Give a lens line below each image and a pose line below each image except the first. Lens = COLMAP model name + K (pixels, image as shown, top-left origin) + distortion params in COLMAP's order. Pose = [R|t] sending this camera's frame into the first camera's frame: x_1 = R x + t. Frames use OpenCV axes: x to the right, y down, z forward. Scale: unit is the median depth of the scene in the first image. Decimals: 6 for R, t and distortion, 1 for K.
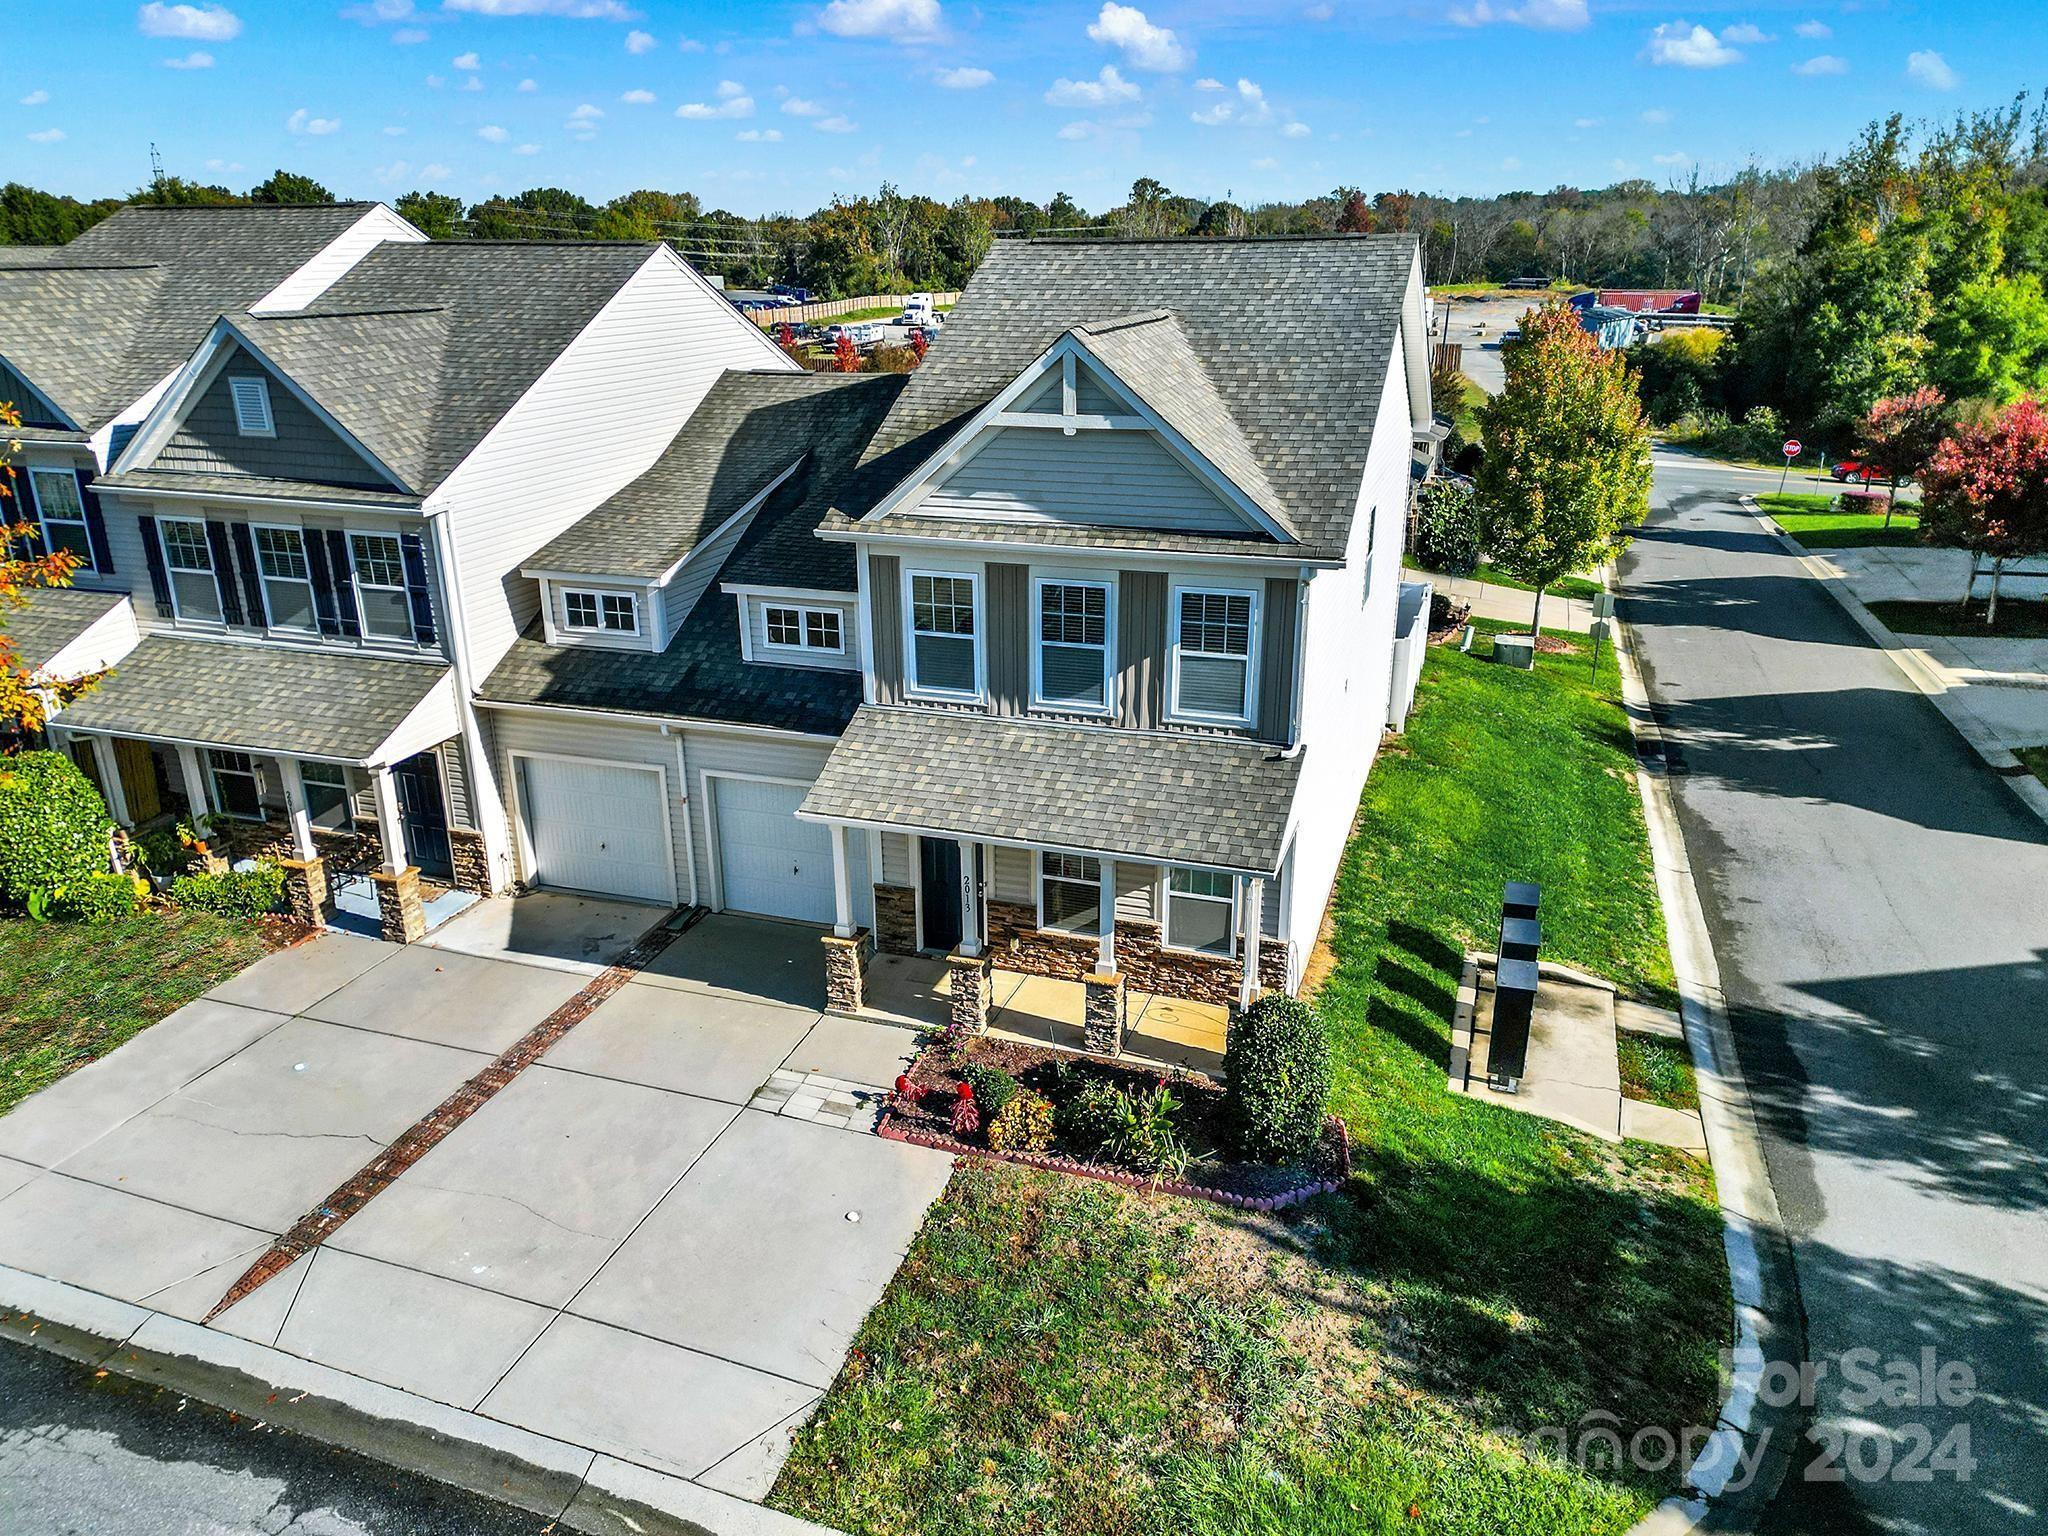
lens RADIAL K [[1446.3, 0, 1021.8], [0, 1446.3, 765.8], [0, 0, 1]] dist [0.046995, -0.040533]
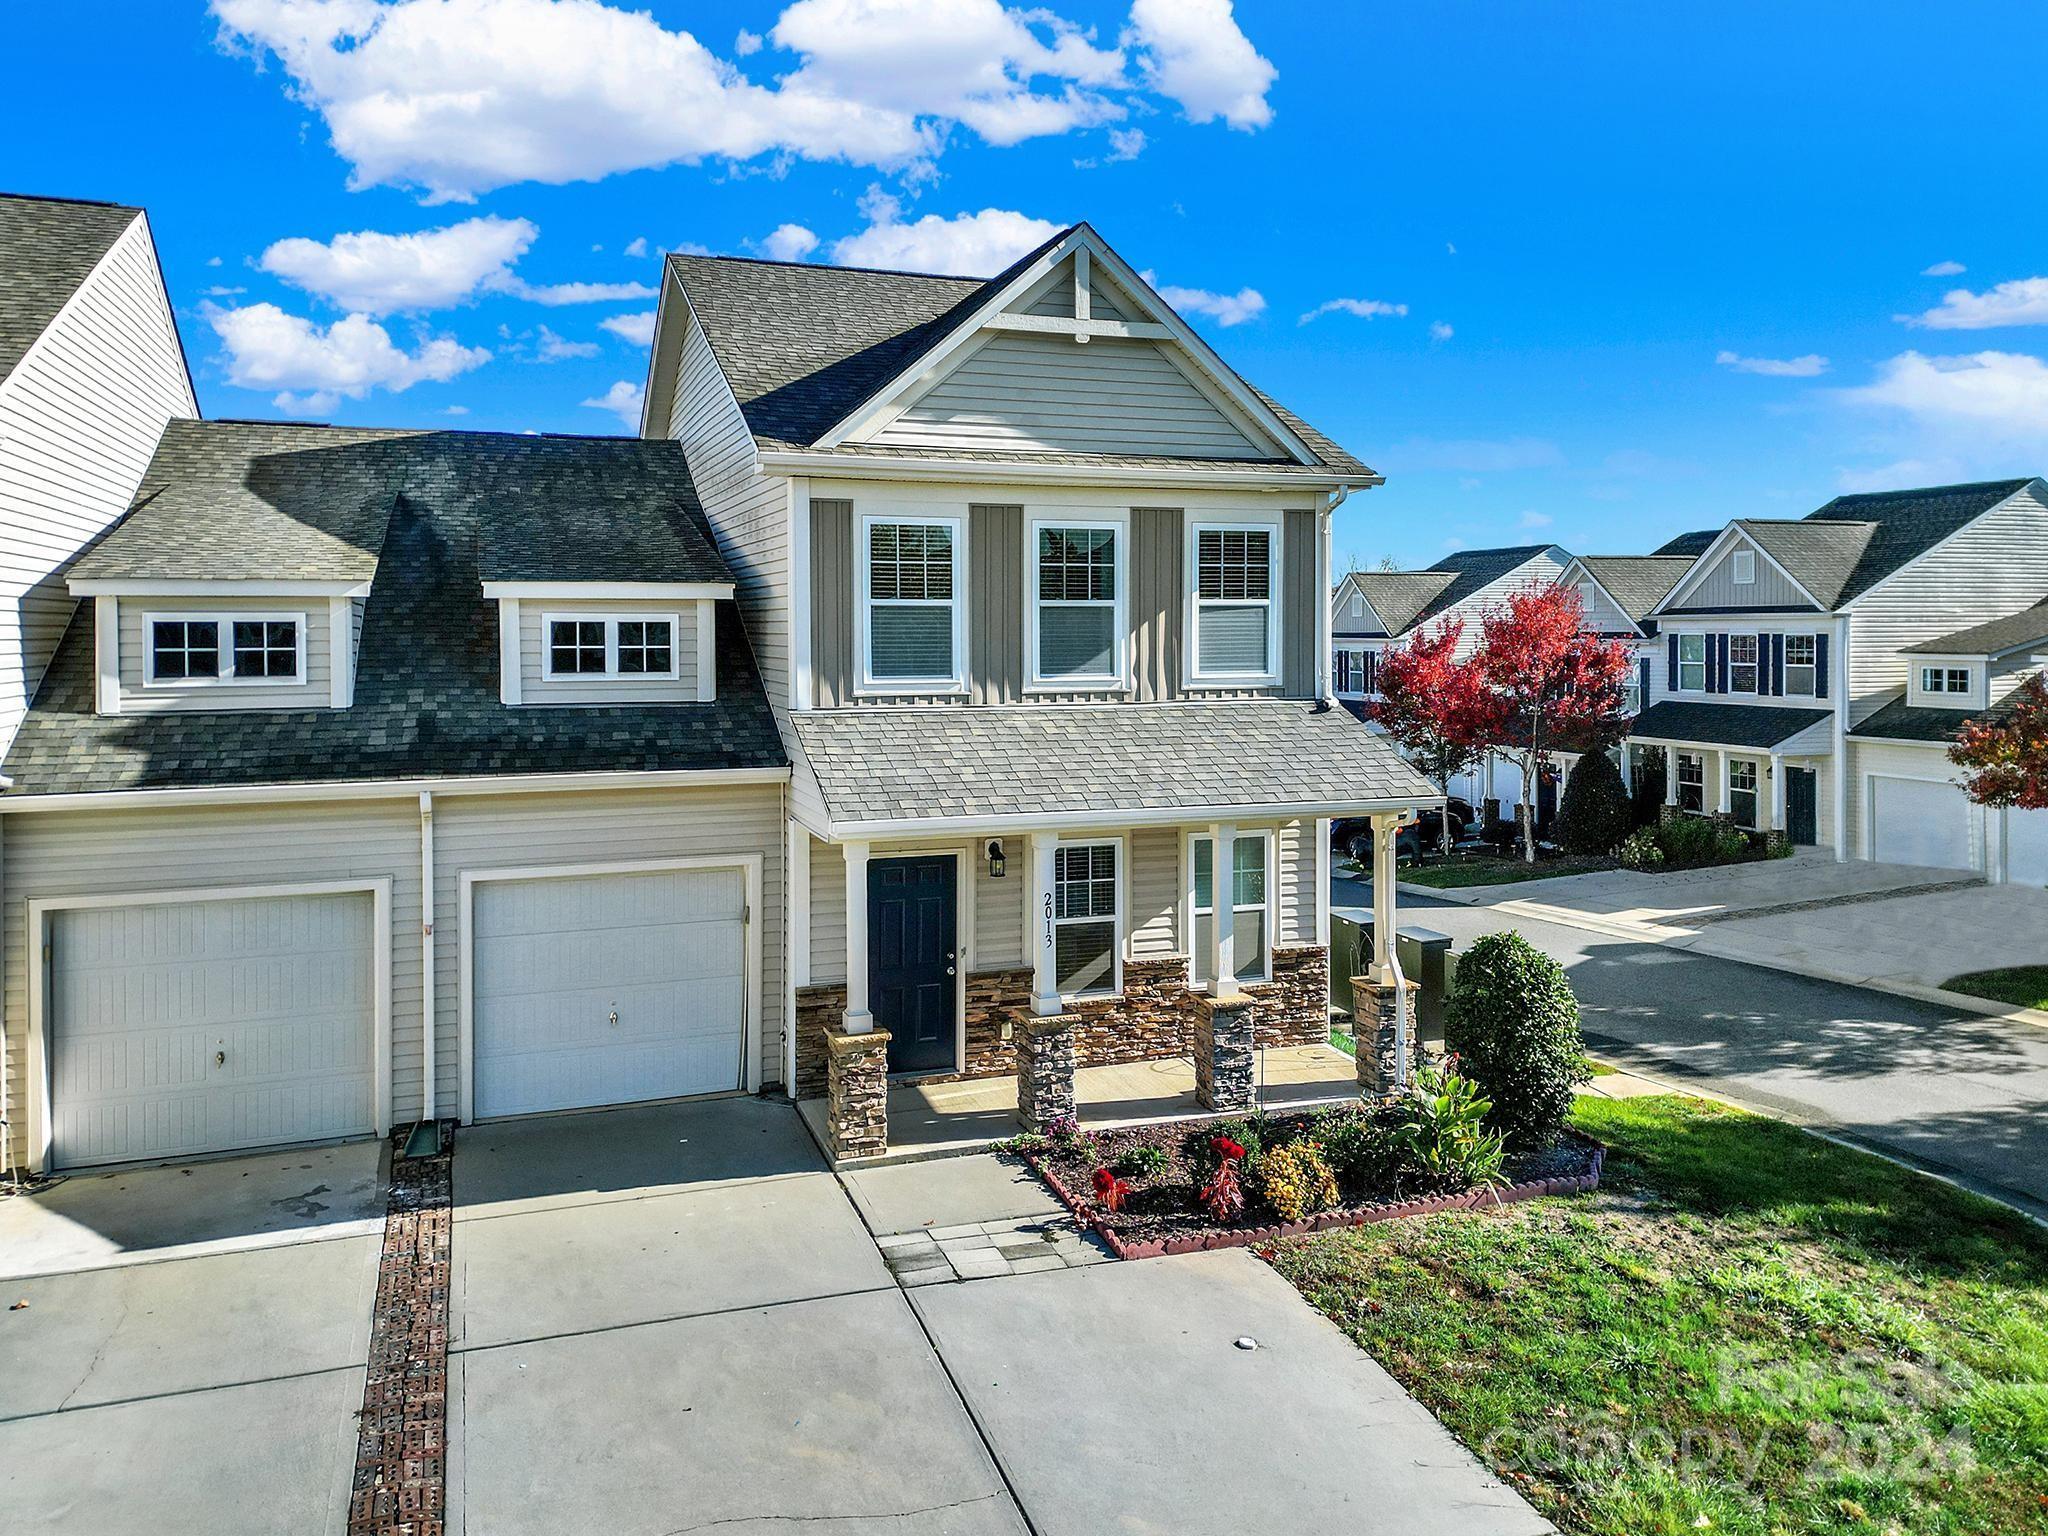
lens RADIAL K [[1504.2, 0, 1034.1], [0, 1504.2, 642.8], [0, 0, 1]] dist [0.035762, -0.014535]
pose [[0.781943, -0.003578, 0.623339, -0.475901], [0.204775, 0.945960, -0.251448, 0.134902], [-0.588754, 0.324262, 0.740420, 0.374769]]
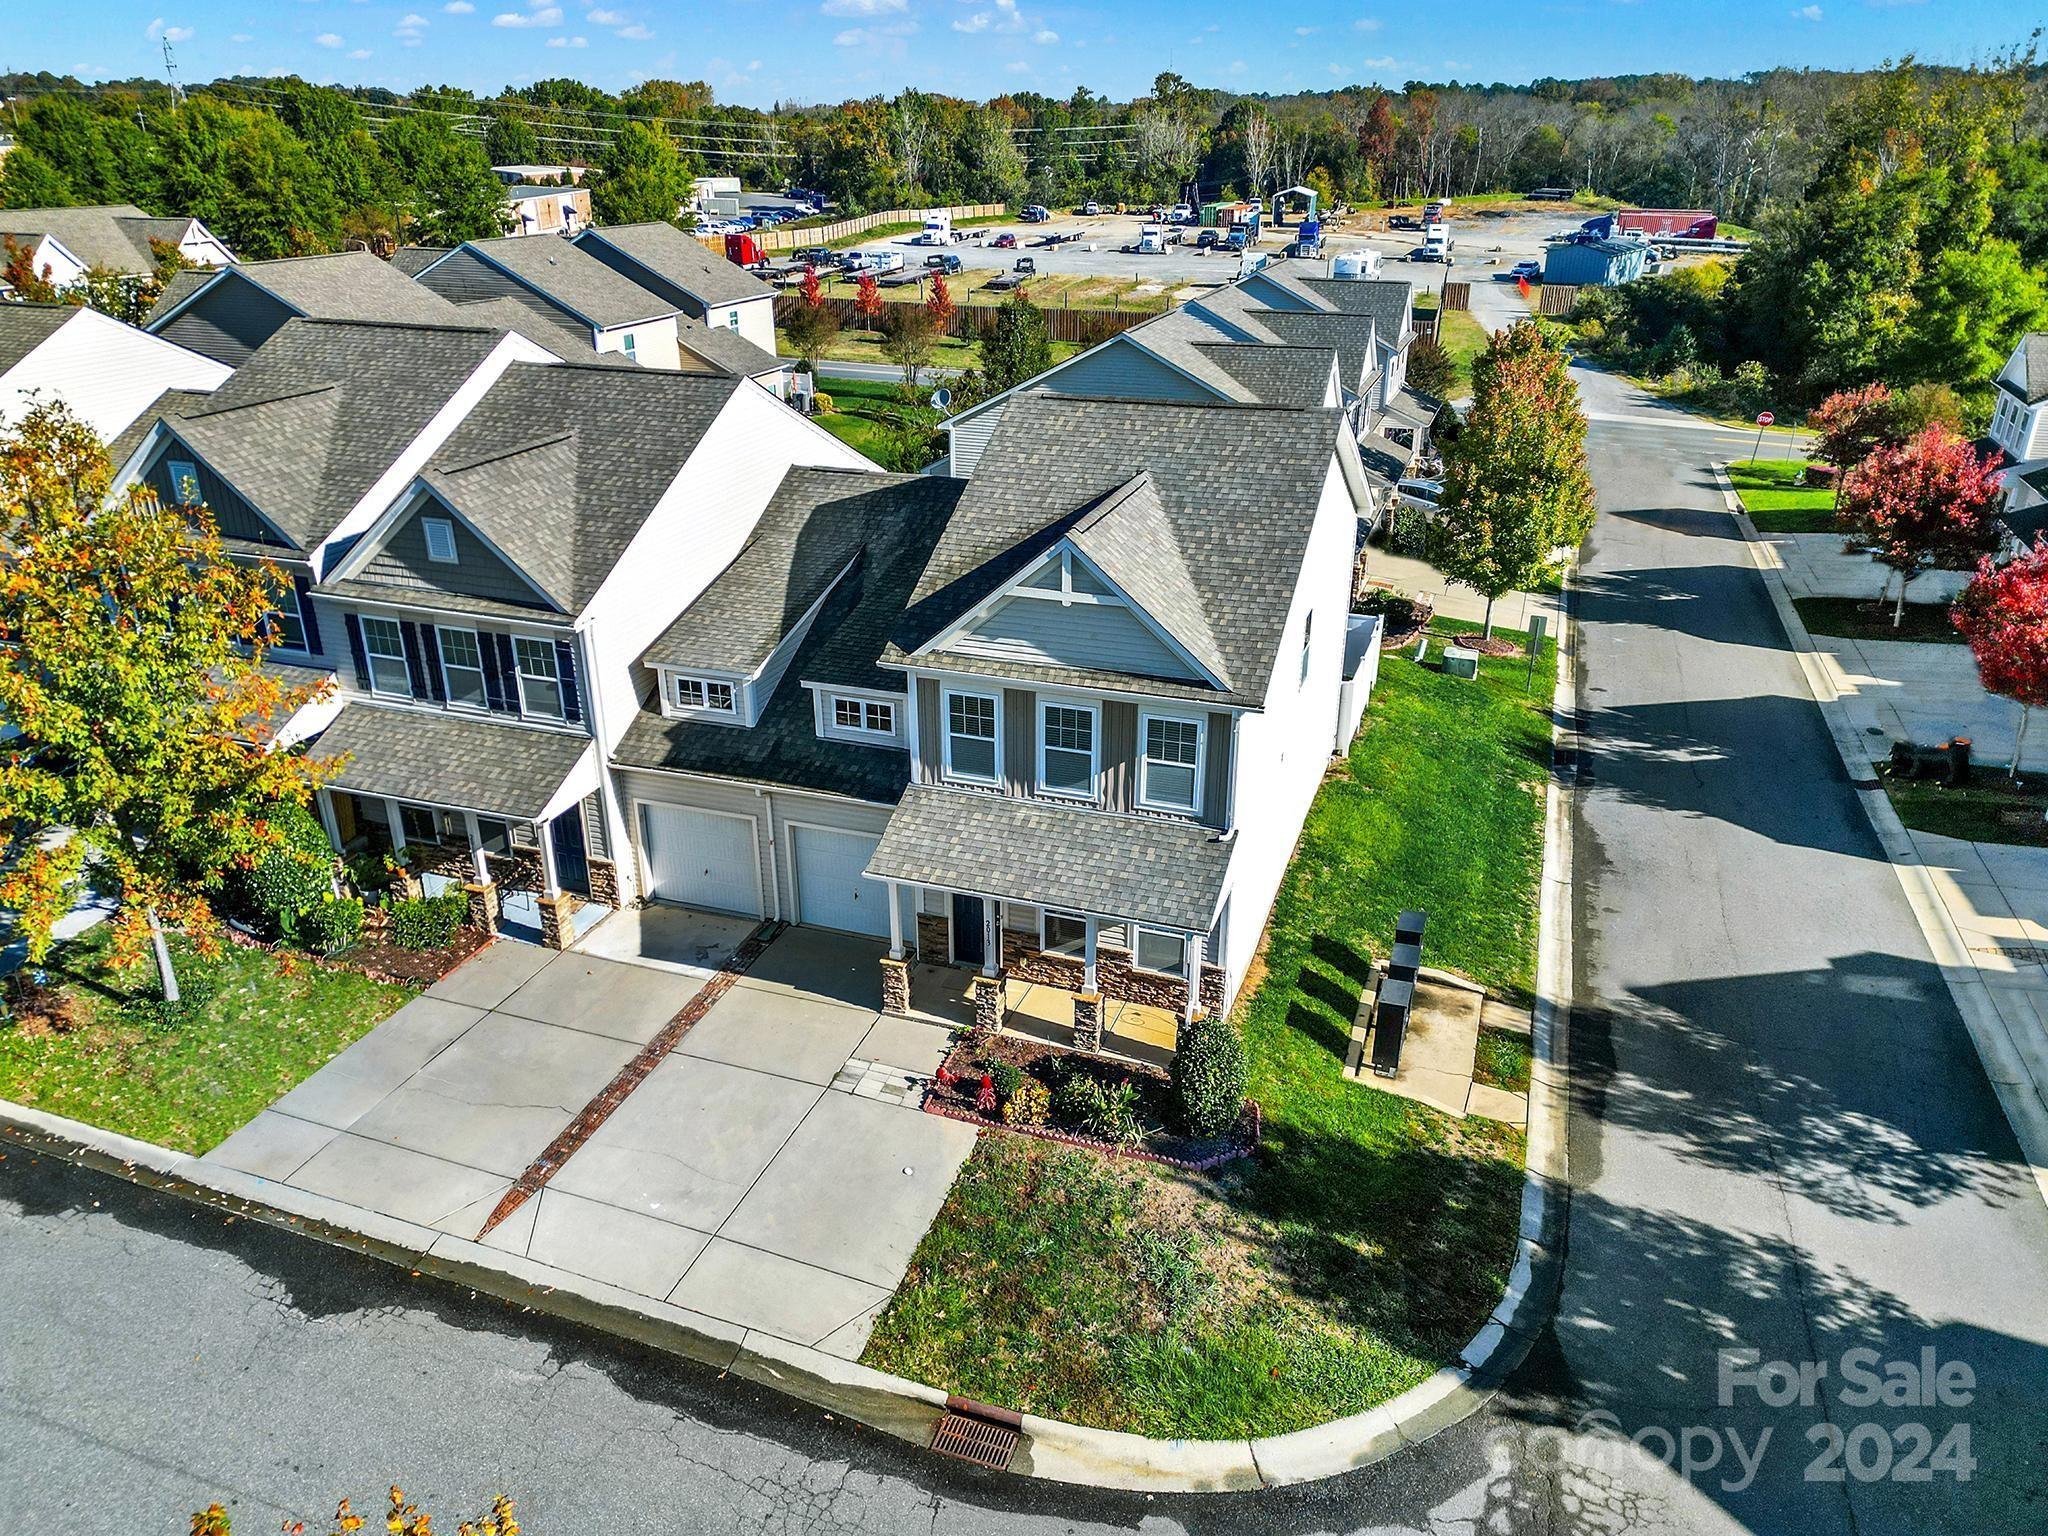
lens RADIAL K [[1446.3, 0, 1021.1], [0, 1446.3, 755.6], [0, 0, 1]] dist [0.046995, -0.040533]
pose [[0.999906, 0.009608, -0.009791, 0.004334], [-0.008977, 0.998003, 0.062526, -0.152194], [0.010372, -0.062432, 0.997995, -0.323452]]
